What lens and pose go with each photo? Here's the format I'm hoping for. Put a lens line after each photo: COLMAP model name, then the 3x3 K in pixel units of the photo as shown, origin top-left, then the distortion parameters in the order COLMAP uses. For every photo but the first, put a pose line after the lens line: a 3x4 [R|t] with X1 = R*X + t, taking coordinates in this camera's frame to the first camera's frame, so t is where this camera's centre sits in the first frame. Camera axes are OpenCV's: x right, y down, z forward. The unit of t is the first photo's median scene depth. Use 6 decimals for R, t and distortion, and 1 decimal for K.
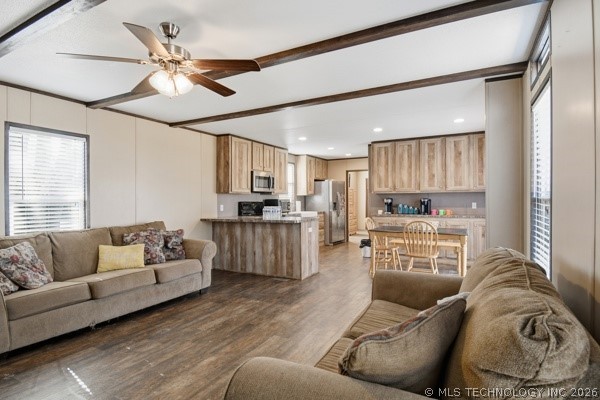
lens RADIAL K [[313.8, 0, 298.3], [0, 313.8, 202.4], [0, 0, 1]] dist [-0.007573, -0.004789]
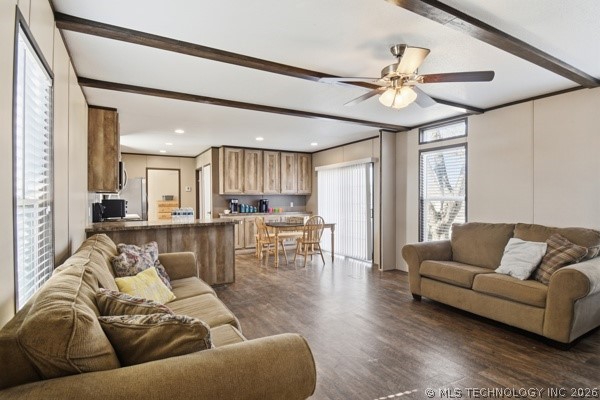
lens RADIAL K [[313.8, 0, 288.4], [0, 313.8, 197.2], [0, 0, 1]] dist [-0.007573, -0.004789]
pose [[0.554496, 0.009514, 0.832132, -0.561091], [0.007665, 0.999834, -0.016538, 0.000278], [-0.832151, 0.015548, 0.554331, 0.249358]]
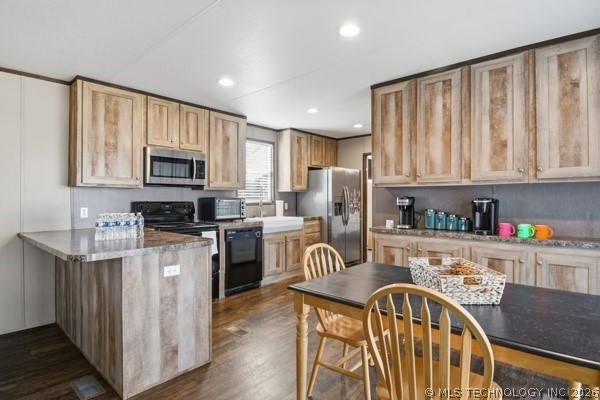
lens RADIAL K [[313.8, 0, 297.8], [0, 313.8, 198.6], [0, 0, 1]] dist [-0.007573, -0.004789]
pose [[0.978318, 0.006059, -0.207022, 0.239787], [-0.006986, 0.999969, -0.003749, -0.007820], [0.206992, 0.005114, 0.978329, 0.513263]]
